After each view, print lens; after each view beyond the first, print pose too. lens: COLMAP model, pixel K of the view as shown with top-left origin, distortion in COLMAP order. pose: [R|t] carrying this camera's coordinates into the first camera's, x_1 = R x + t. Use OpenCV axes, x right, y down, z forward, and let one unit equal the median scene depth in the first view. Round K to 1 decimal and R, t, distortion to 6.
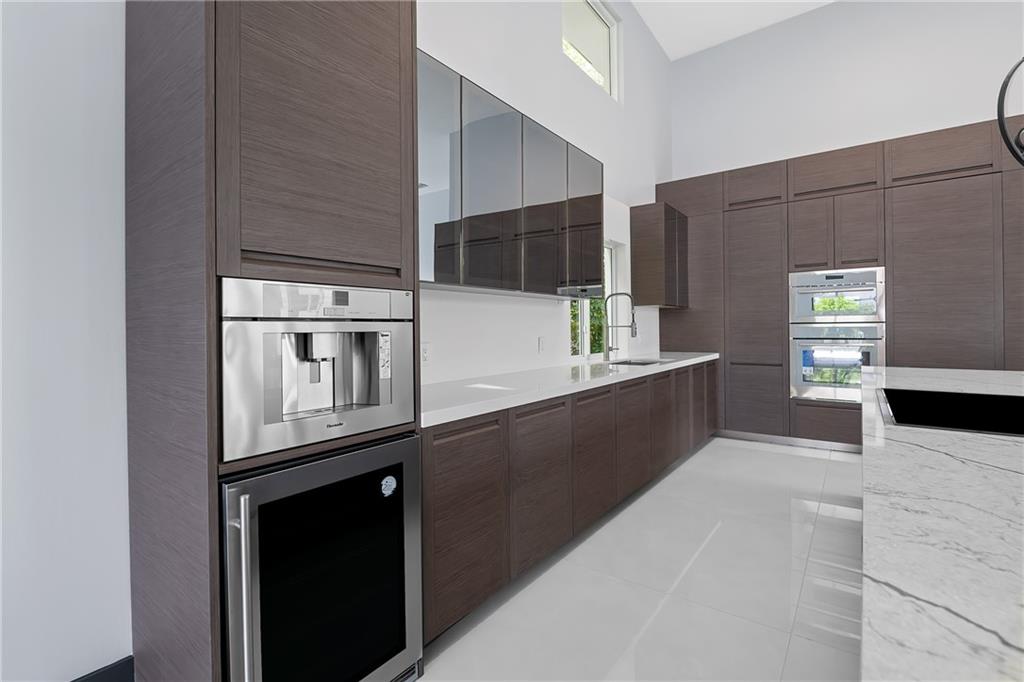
lens RADIAL K [[453.2, 0, 515.1], [0, 453.2, 321.4], [0, 0, 1]] dist [-0.001556, -0.004996]
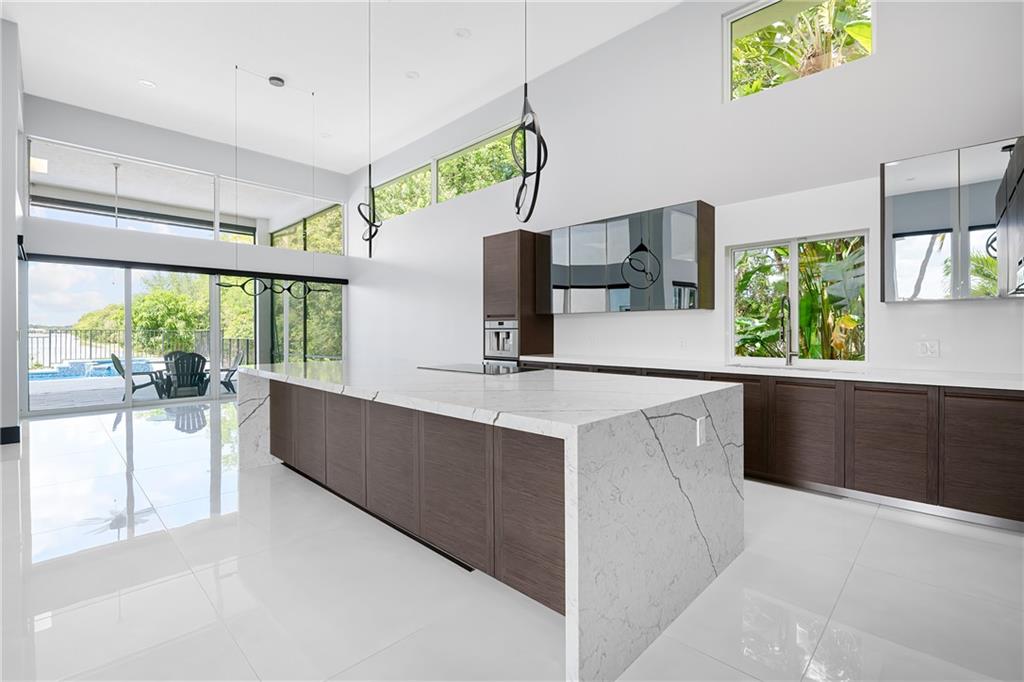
lens RADIAL K [[453.2, 0, 515.1], [0, 453.2, 321.4], [0, 0, 1]] dist [-0.001556, -0.004996]
pose [[-0.147105, -0.010150, -0.989069, 2.914396], [0.012707, 0.999845, -0.012150, -0.014185], [0.989039, -0.014355, -0.146953, 1.343004]]
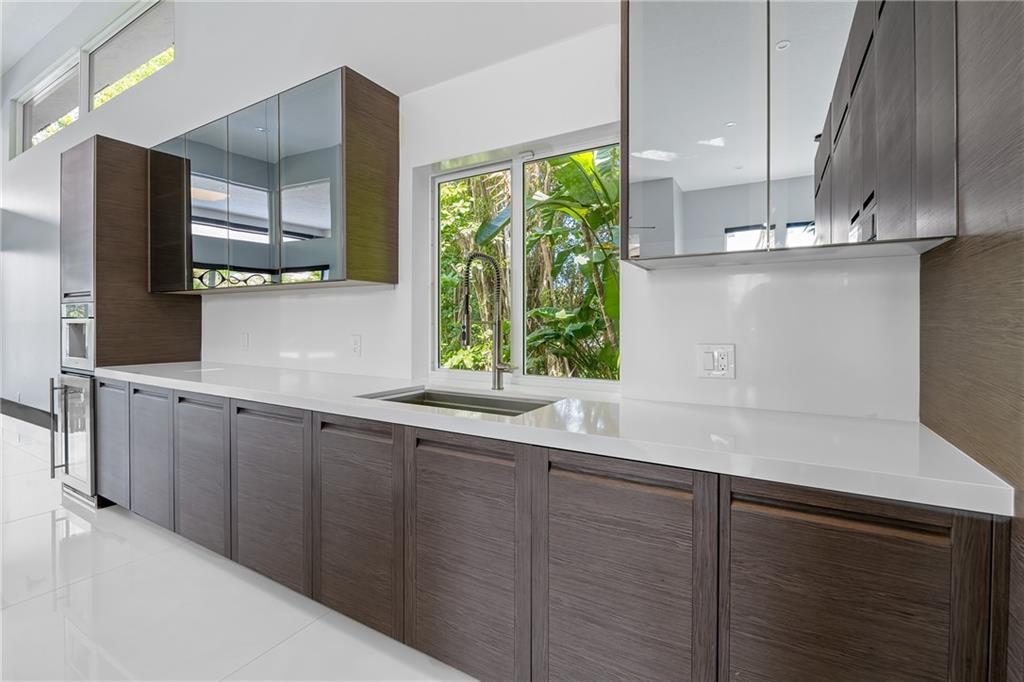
lens RADIAL K [[453.2, 0, 505.6], [0, 453.2, 311.5], [0, 0, 1]] dist [0.000109, 0.000089]
pose [[0.088143, -0.015842, -0.995982, 1.638115], [0.006177, 0.999863, -0.015357, 0.011235], [0.996089, -0.004799, 0.088229, 2.294155]]
